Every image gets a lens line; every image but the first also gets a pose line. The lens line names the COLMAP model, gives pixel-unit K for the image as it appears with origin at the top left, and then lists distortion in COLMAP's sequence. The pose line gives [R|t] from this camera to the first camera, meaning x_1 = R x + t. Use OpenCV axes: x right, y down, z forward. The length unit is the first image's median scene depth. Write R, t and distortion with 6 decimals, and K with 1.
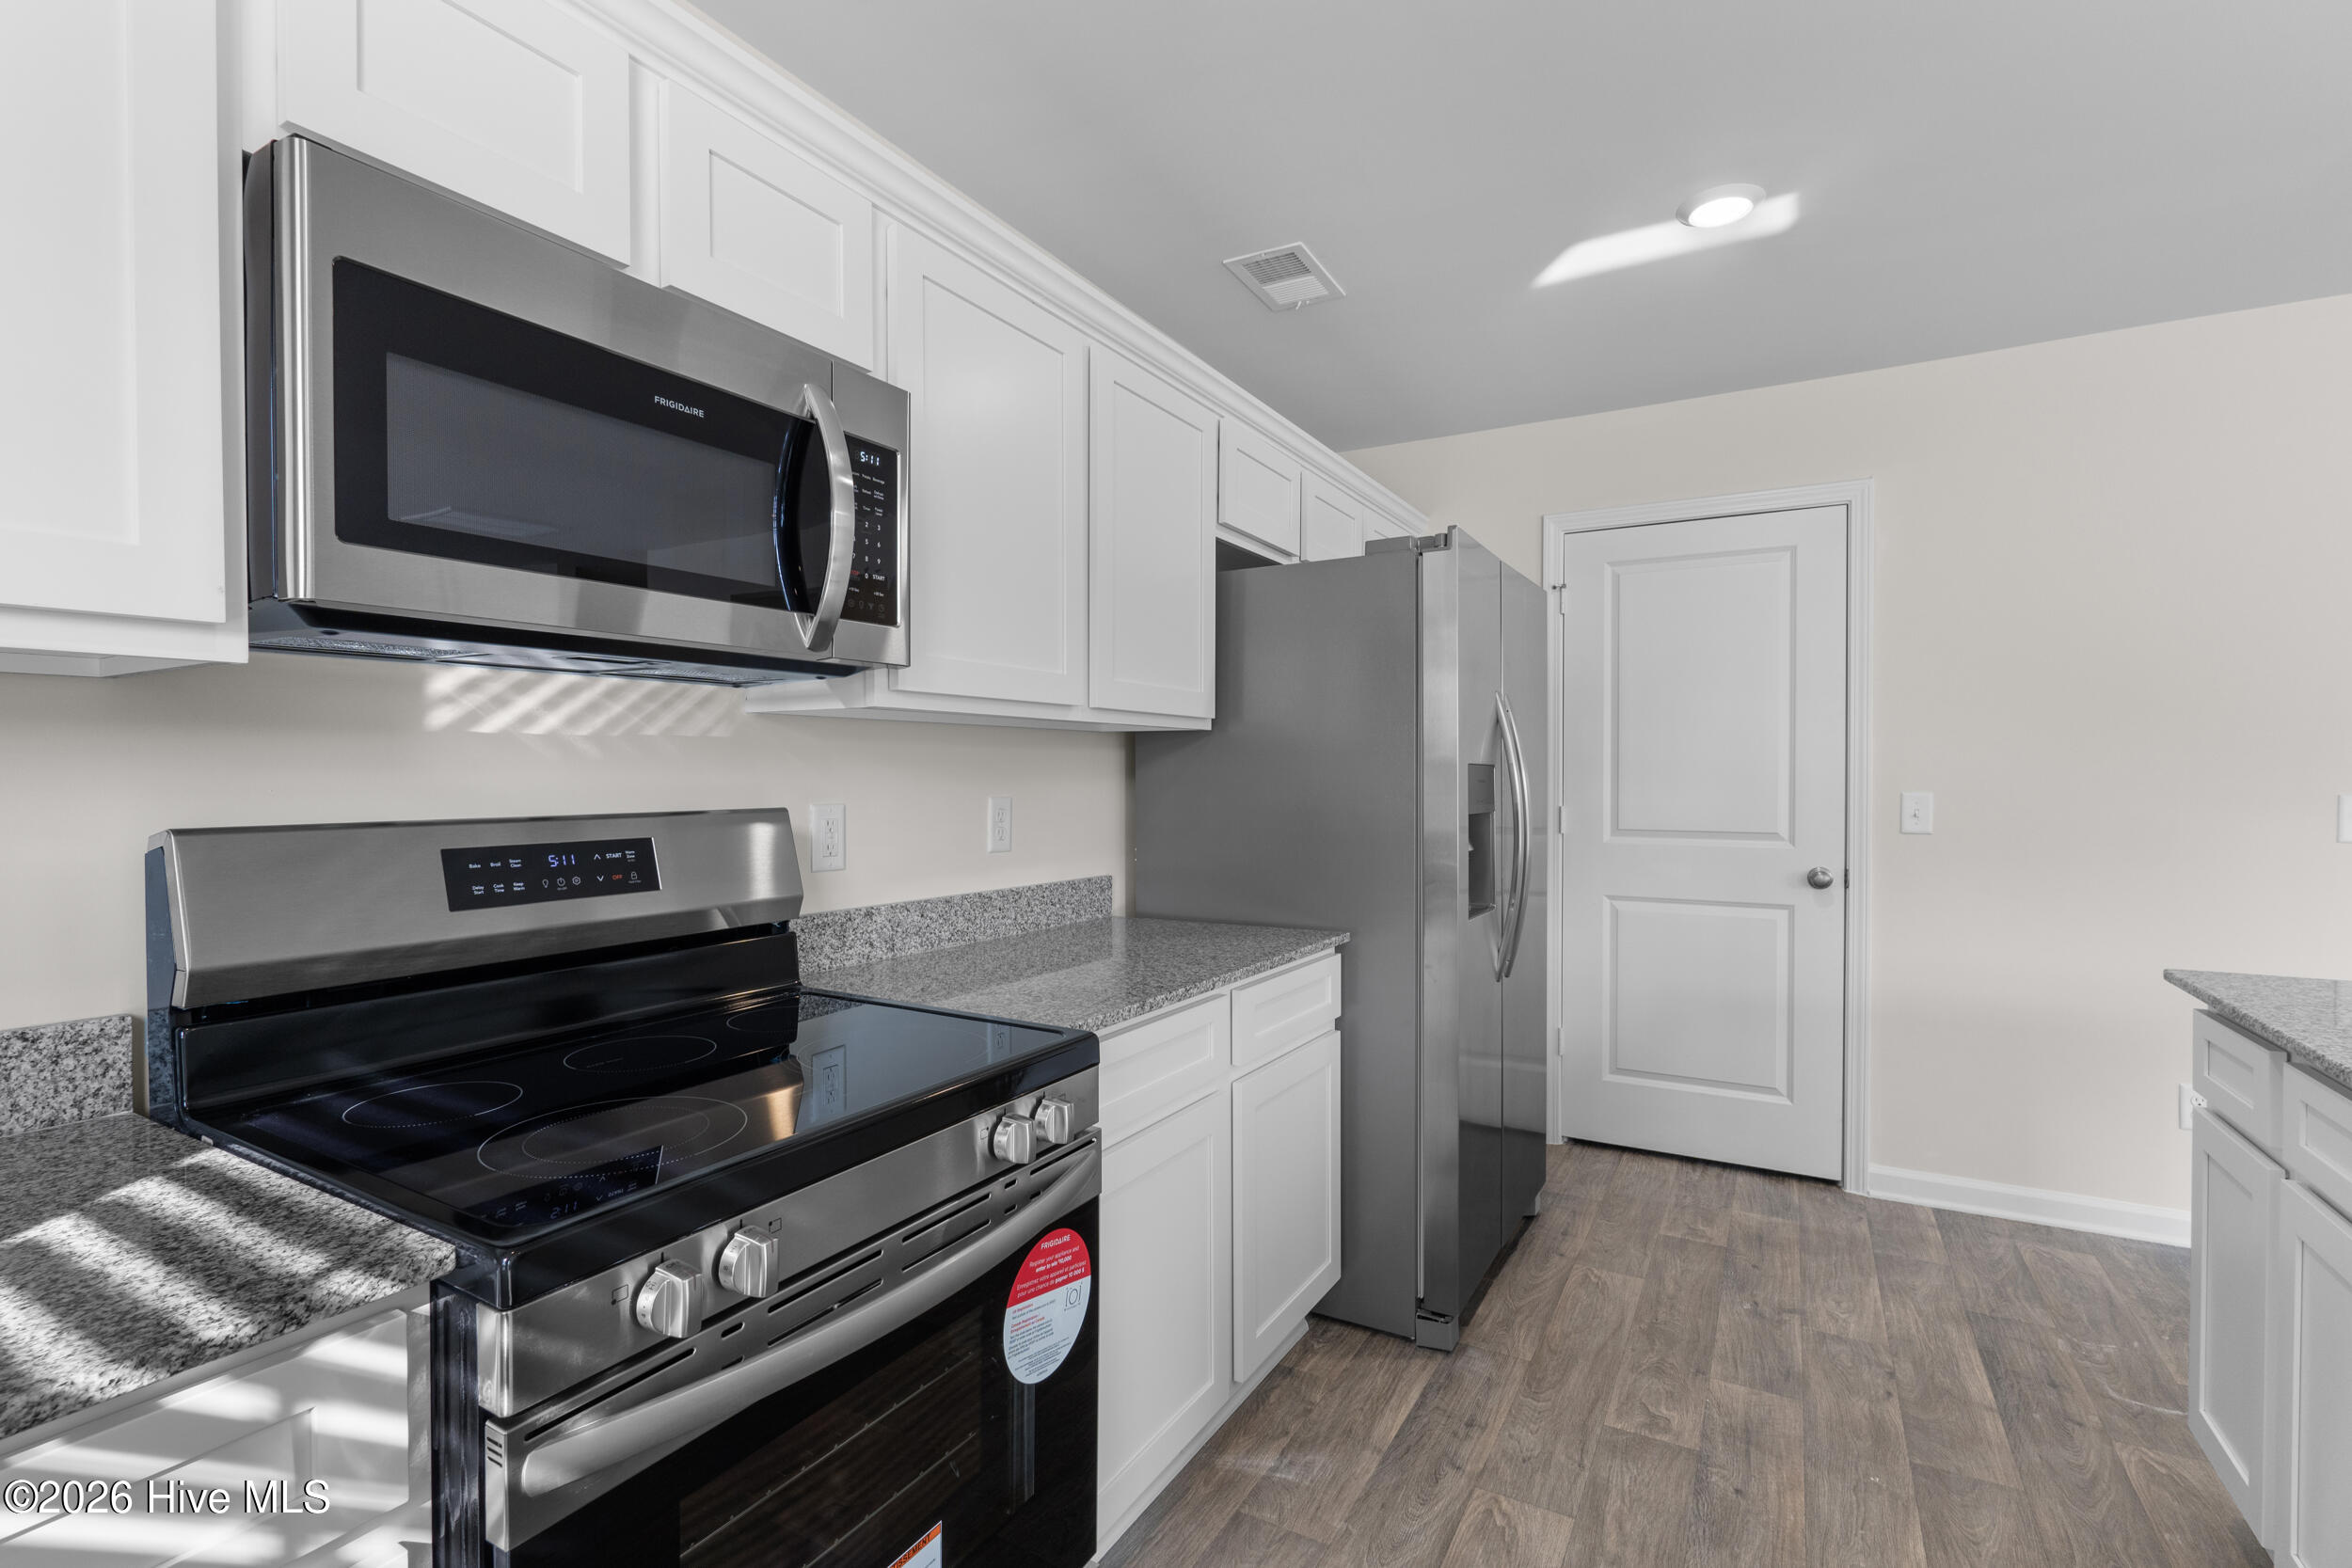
lens RADIAL K [[1079.1, 0, 1162.5], [0, 1079.1, 782.8], [0, 0, 1]] dist [-0.005931, -0.000689]
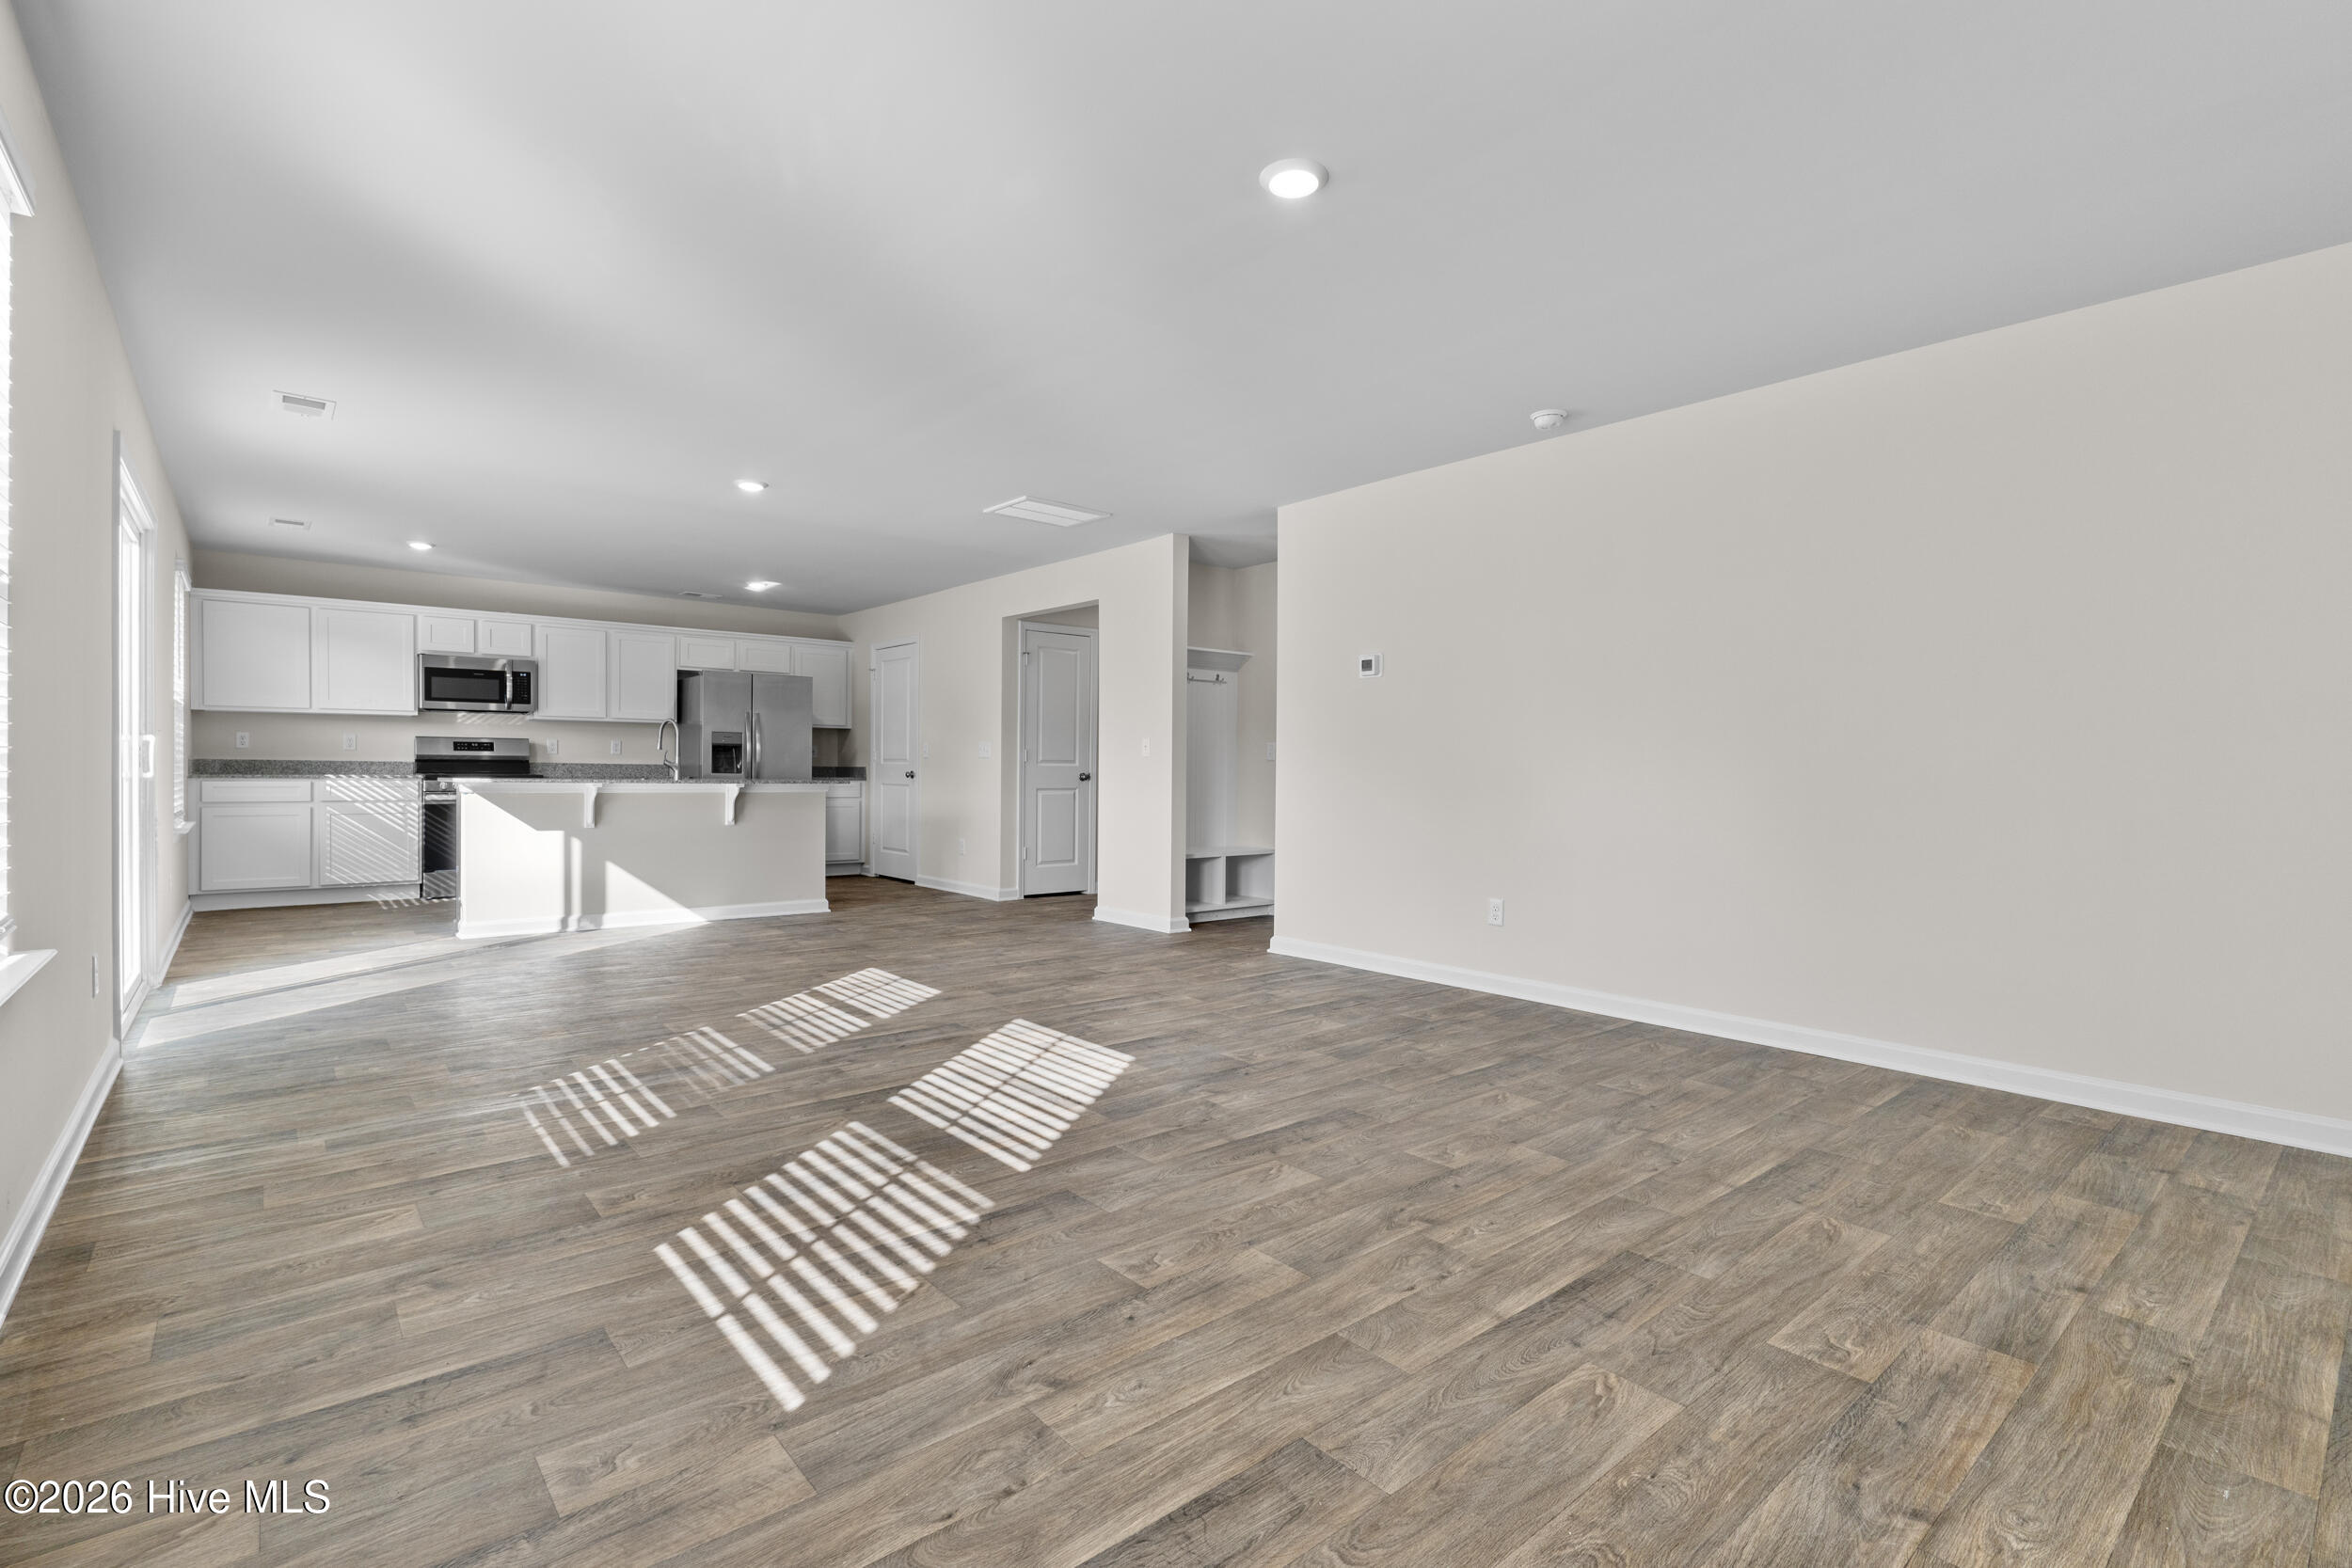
lens RADIAL K [[1079.1, 0, 1168.9], [0, 1079.1, 785.0], [0, 0, 1]] dist [-0.005931, -0.000689]
pose [[0.942220, 0.015129, -0.334652, 4.770132], [-0.014203, 0.999886, 0.005214, 0.195672], [0.334692, -0.000159, 0.942328, -3.149964]]
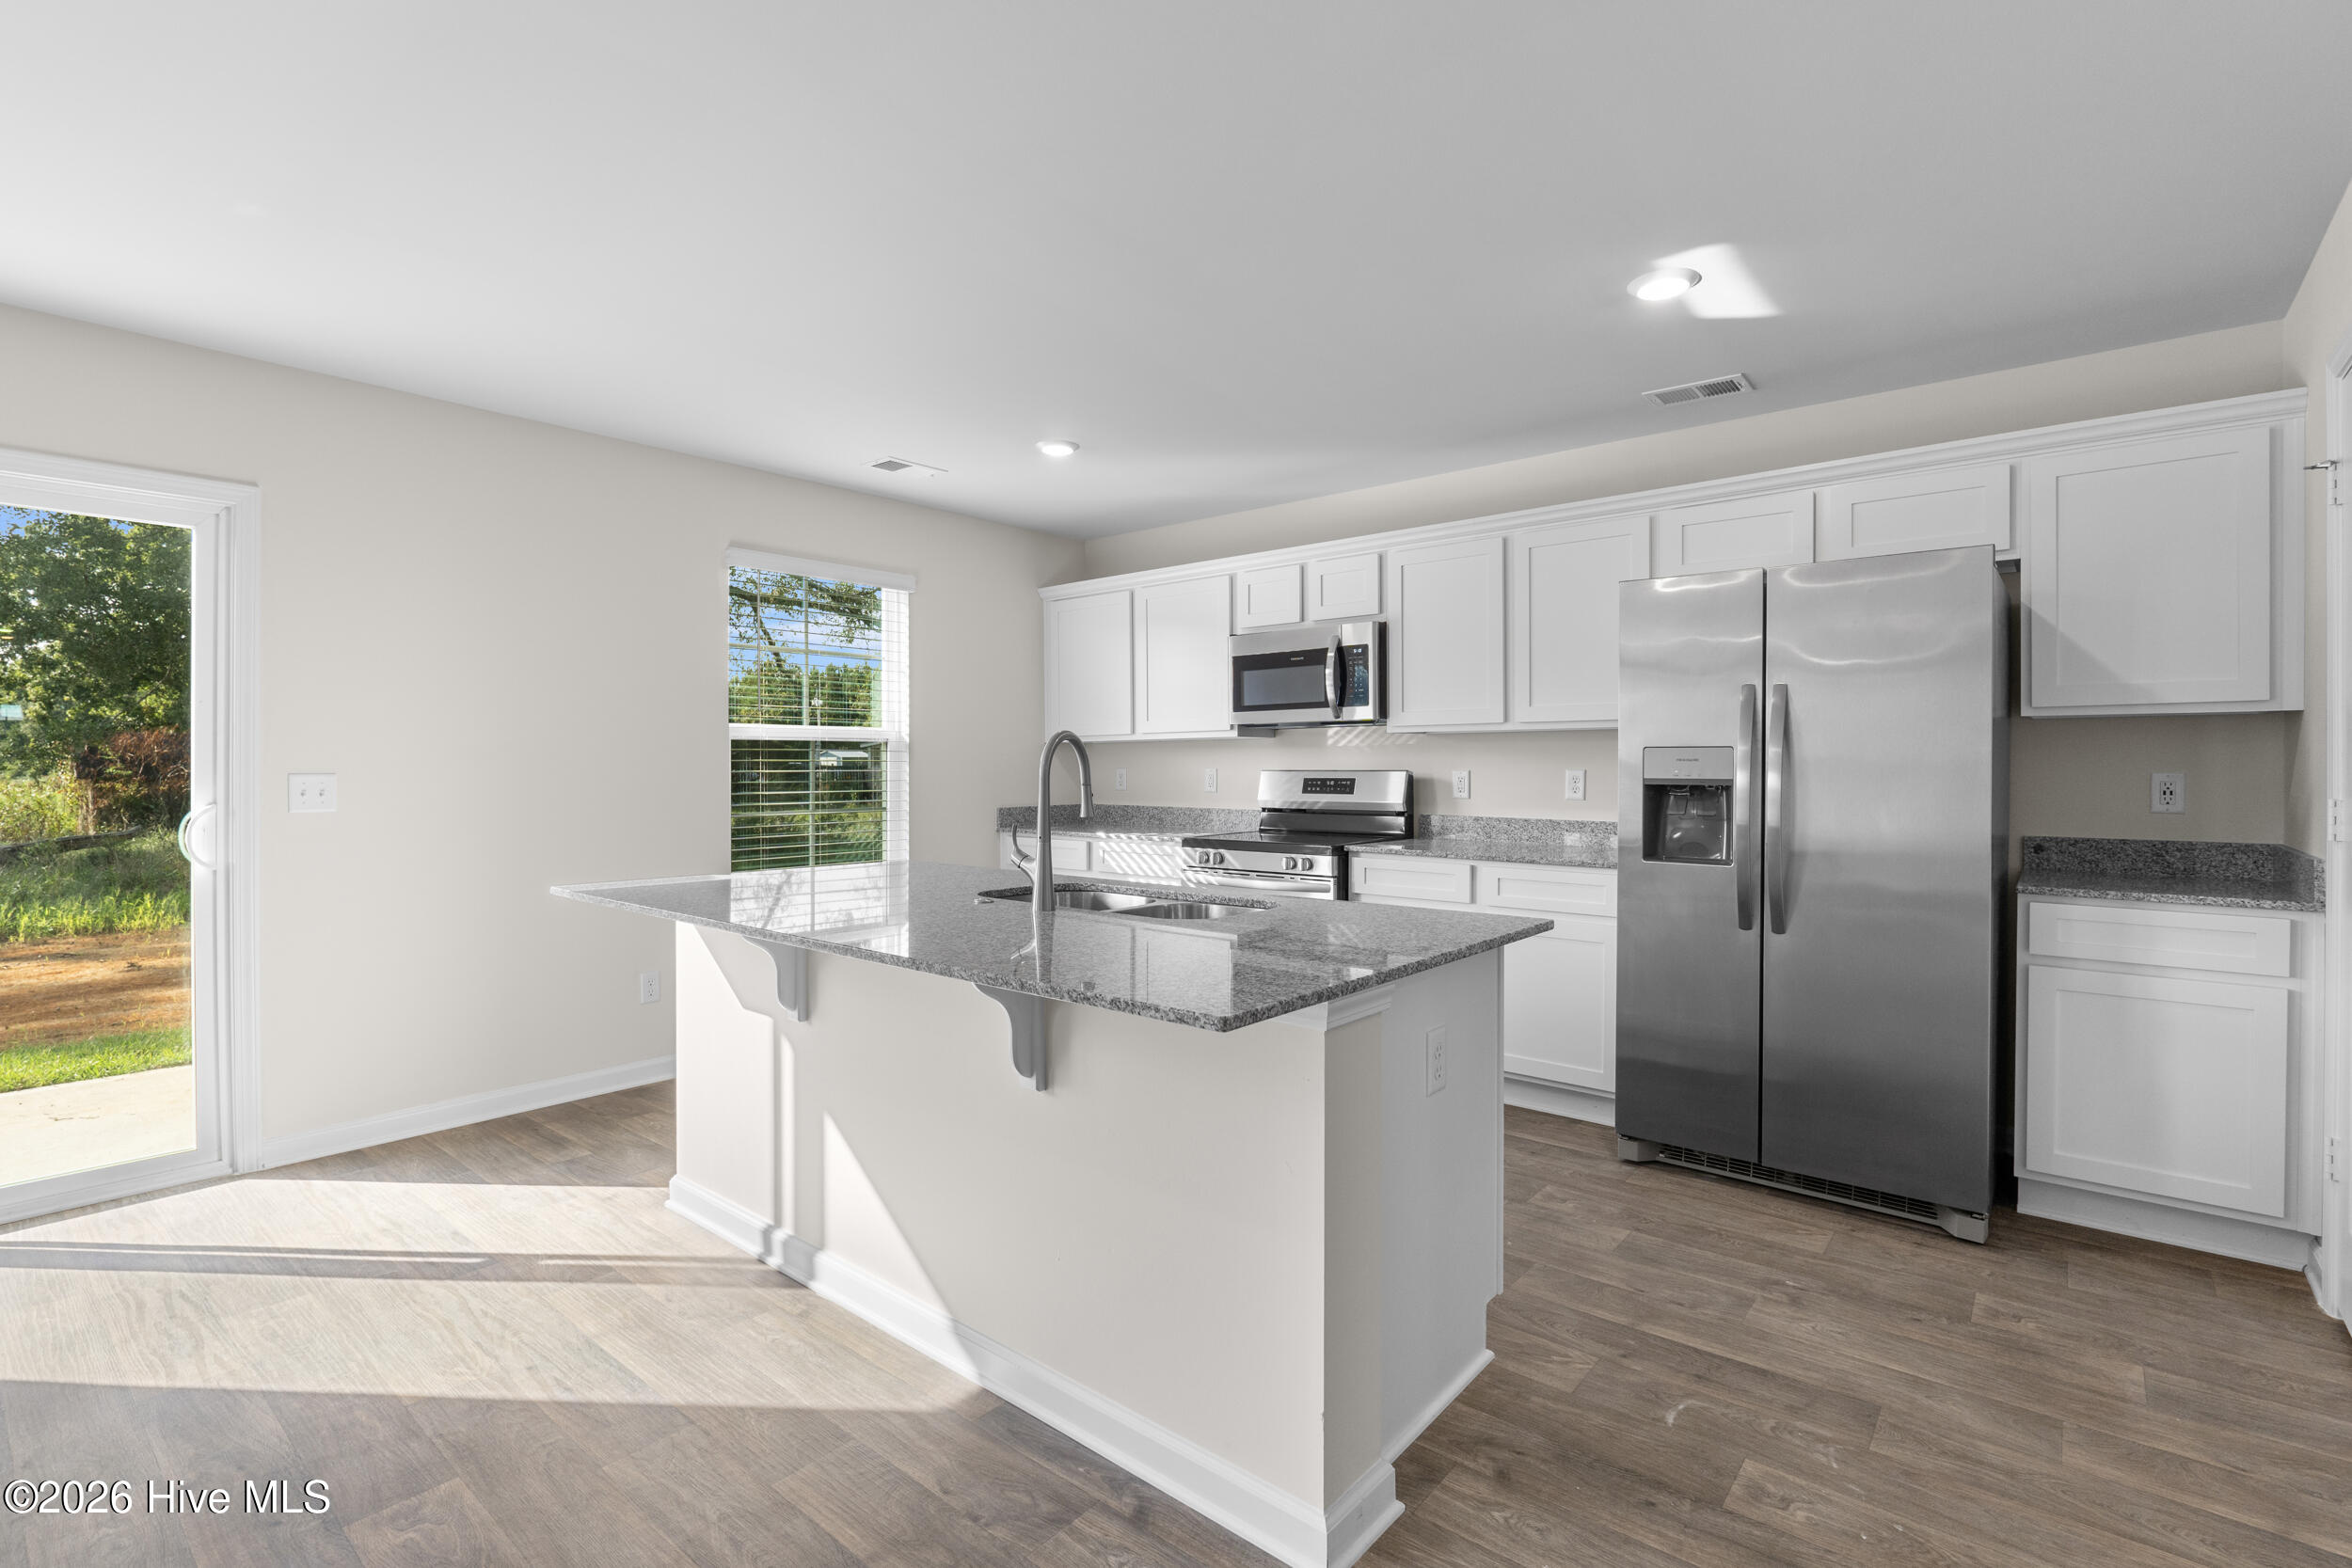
lens RADIAL K [[1079.1, 0, 1167.5], [0, 1079.1, 773.1], [0, 0, 1]] dist [-0.005931, -0.000689]
pose [[-0.172450, 0.009660, -0.984971, 2.722505], [-0.006068, 0.999923, 0.010869, 0.005238], [0.985000, 0.007851, -0.172378, 0.997144]]
